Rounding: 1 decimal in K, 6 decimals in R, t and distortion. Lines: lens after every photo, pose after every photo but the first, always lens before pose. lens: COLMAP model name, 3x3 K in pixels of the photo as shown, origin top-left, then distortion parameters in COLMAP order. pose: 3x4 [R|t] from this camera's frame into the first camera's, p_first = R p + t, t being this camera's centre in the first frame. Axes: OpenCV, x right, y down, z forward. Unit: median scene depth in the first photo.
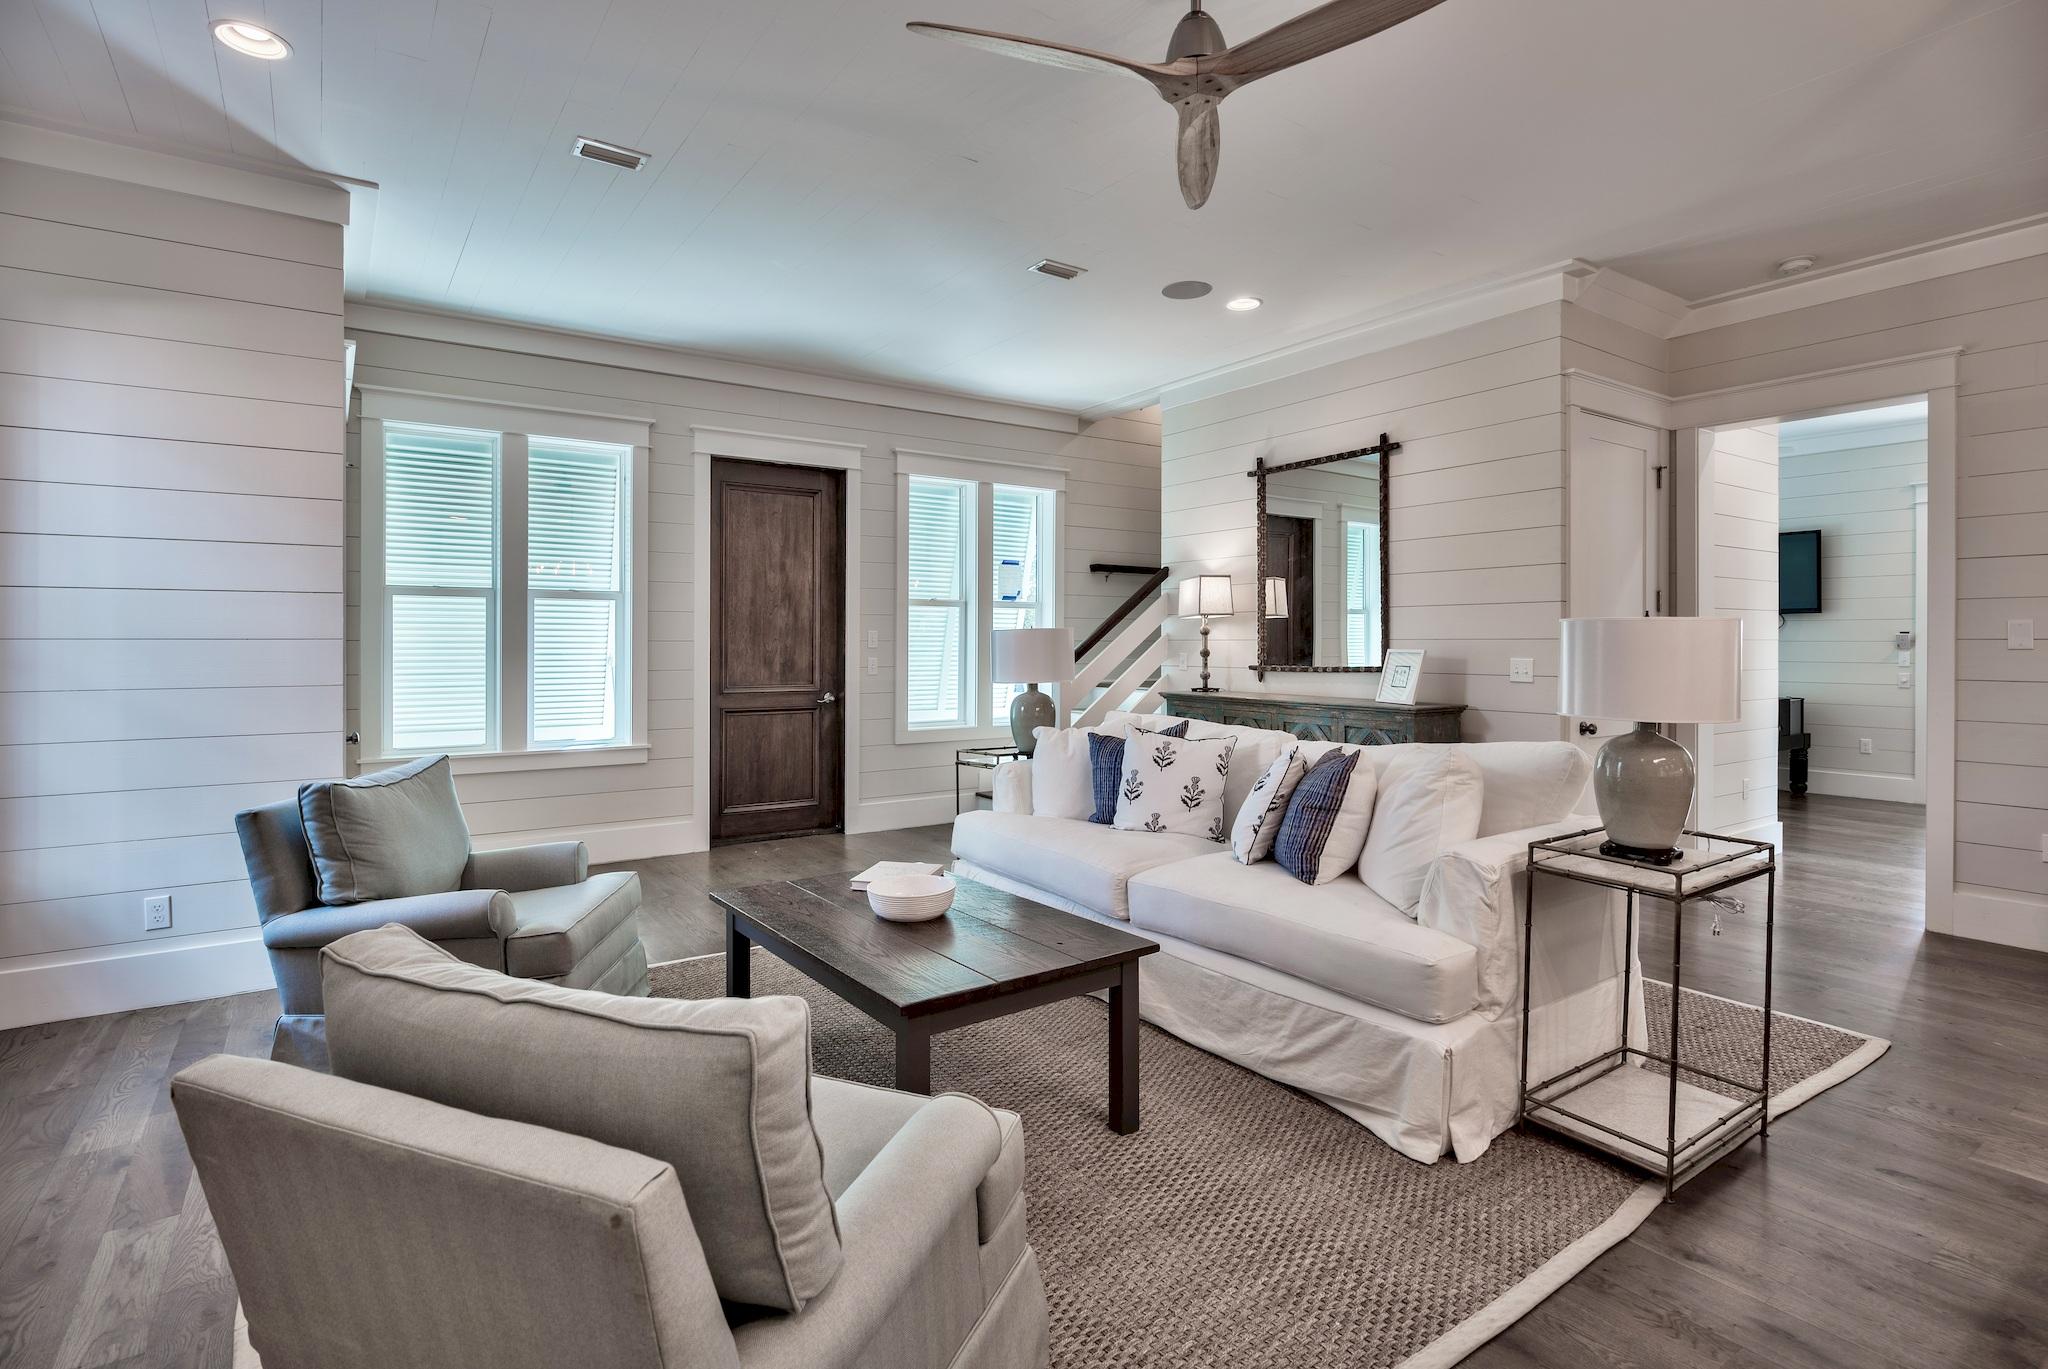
lens RADIAL K [[1012.2, 0, 1016.0], [0, 1012.2, 644.7], [0, 0, 1]] dist [-0.004819, -0.000344]
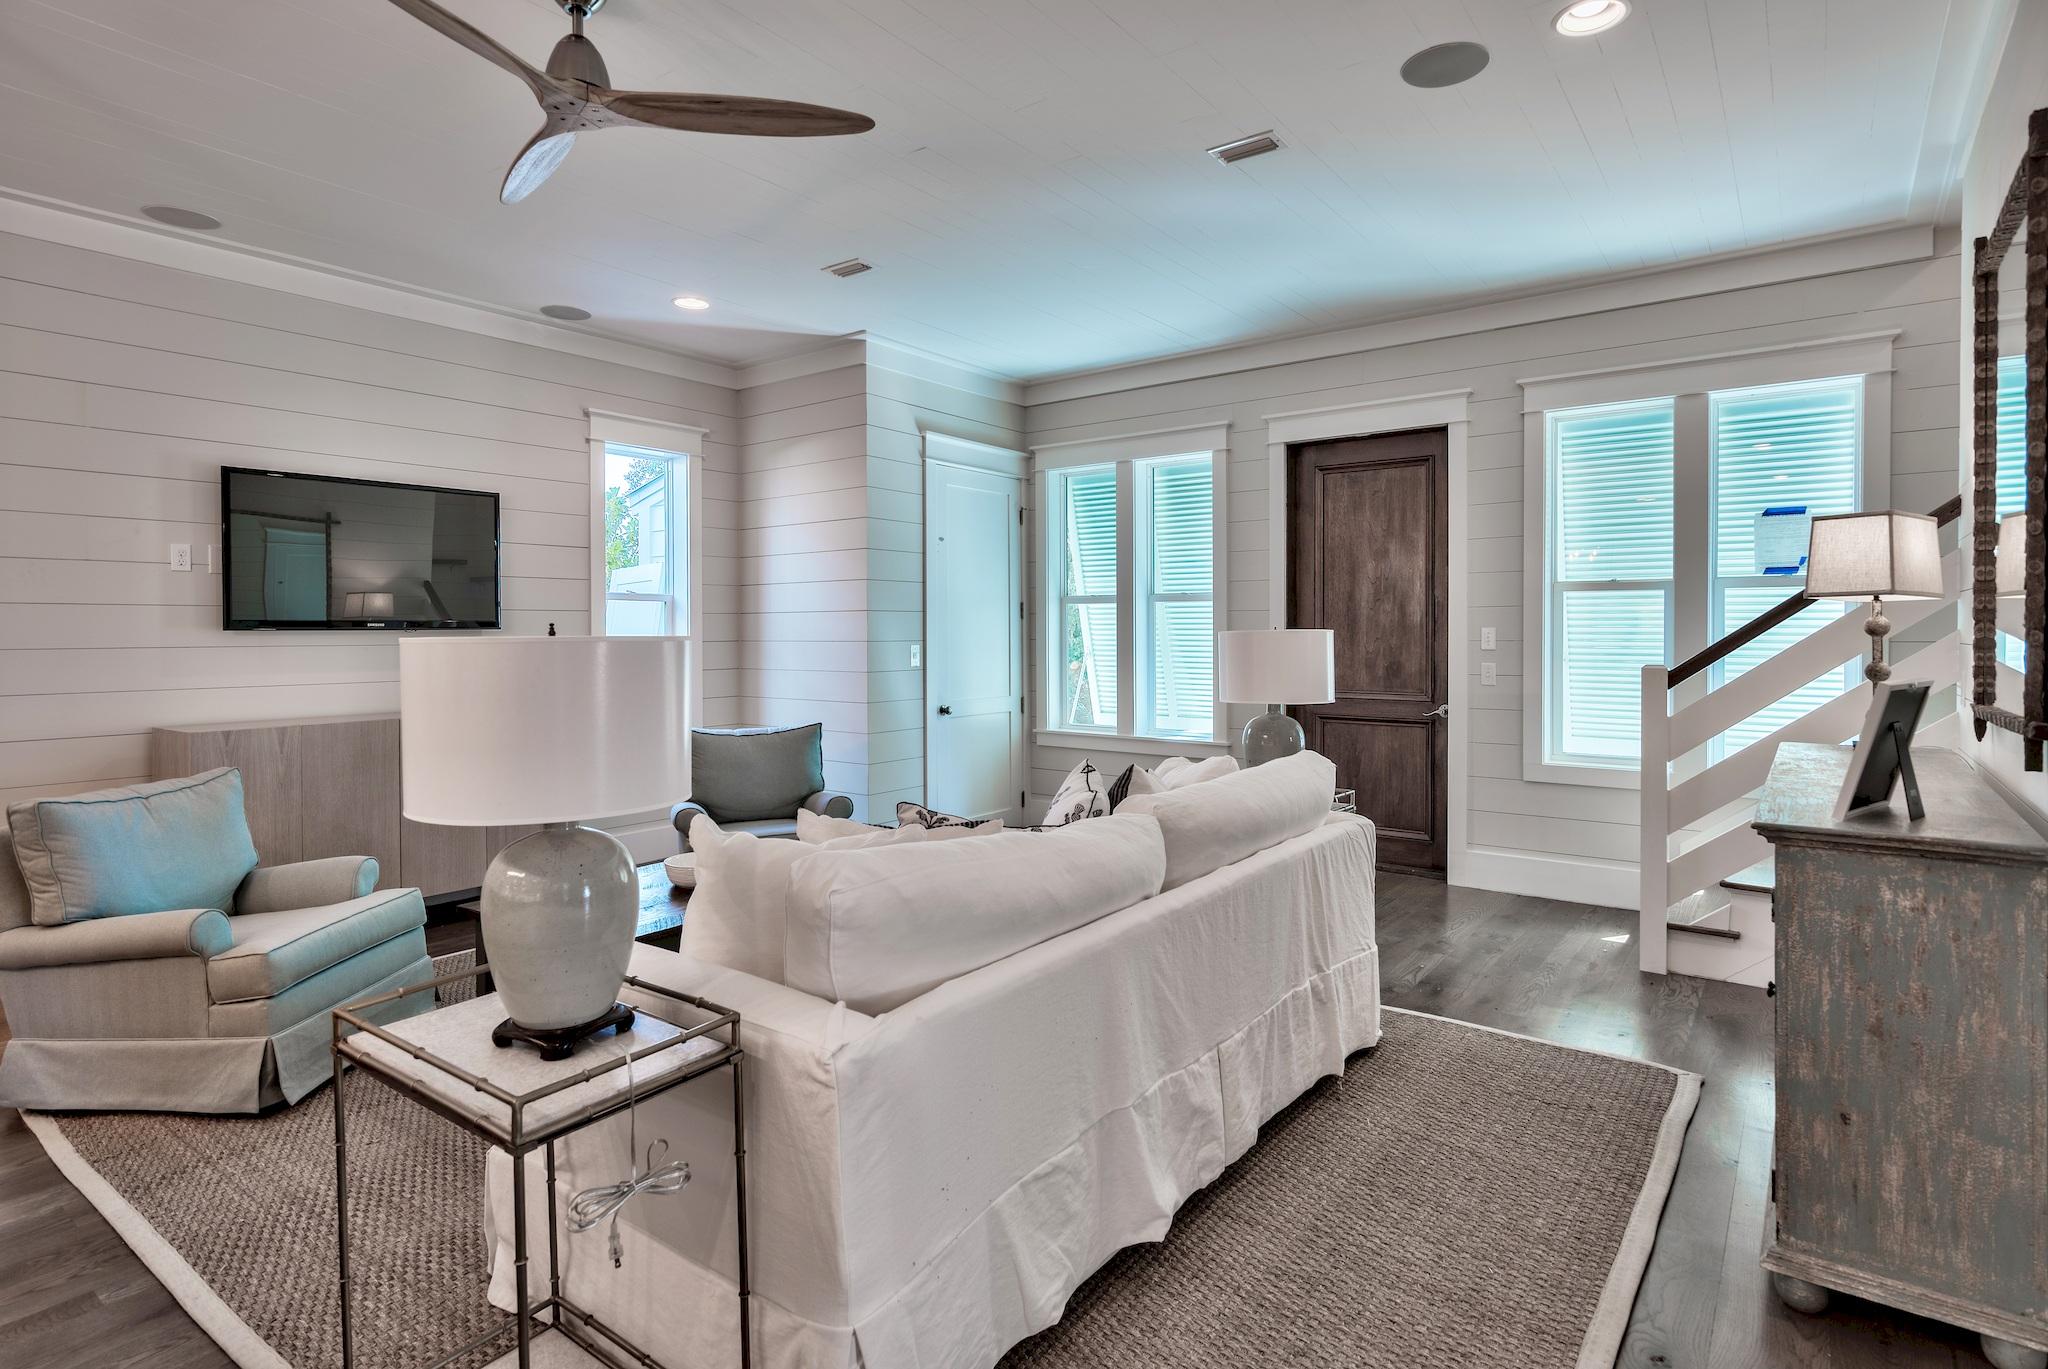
lens RADIAL K [[1059.9, 0, 1026.9], [0, 1059.9, 642.9], [0, 0, 1]] dist [0.003821, 0.000138]
pose [[0.316094, 0.010062, -0.948675, 0.581404], [0.000520, 0.999942, 0.010778, -0.012409], [0.948728, -0.003900, 0.316070, 0.474253]]
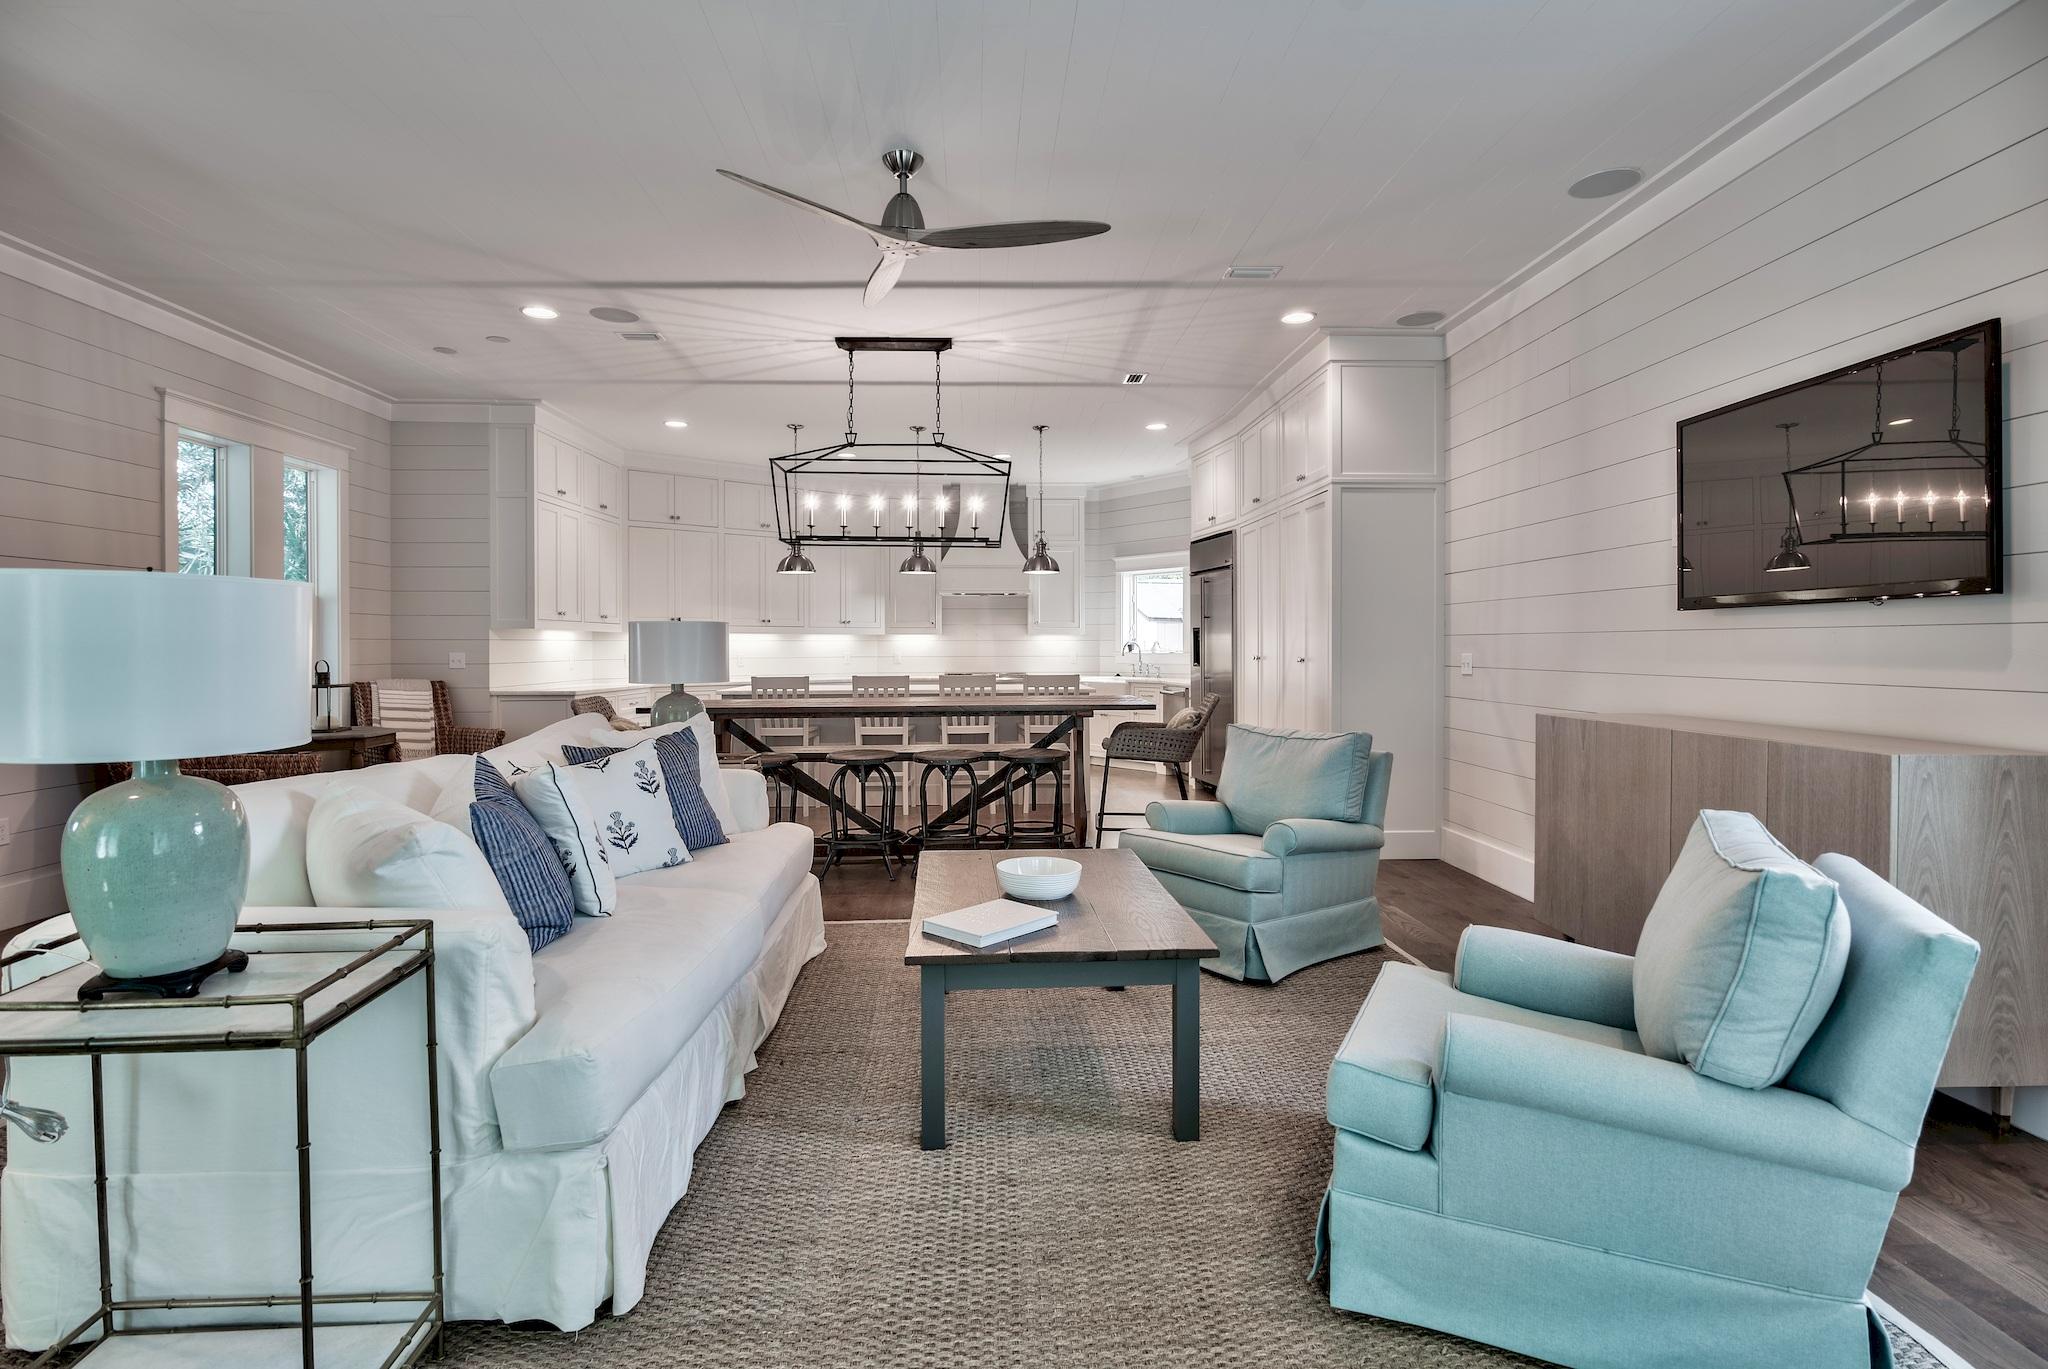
lens RADIAL K [[984.4, 0, 1001.6], [0, 984.4, 641.2], [0, 0, 1]] dist [0.000627, -0.000197]
pose [[-0.840494, 0.001425, 0.541819, -0.301899], [0.001158, 0.999999, -0.000835, 0.005648], [-0.541820, -0.000074, -0.840495, 0.914013]]
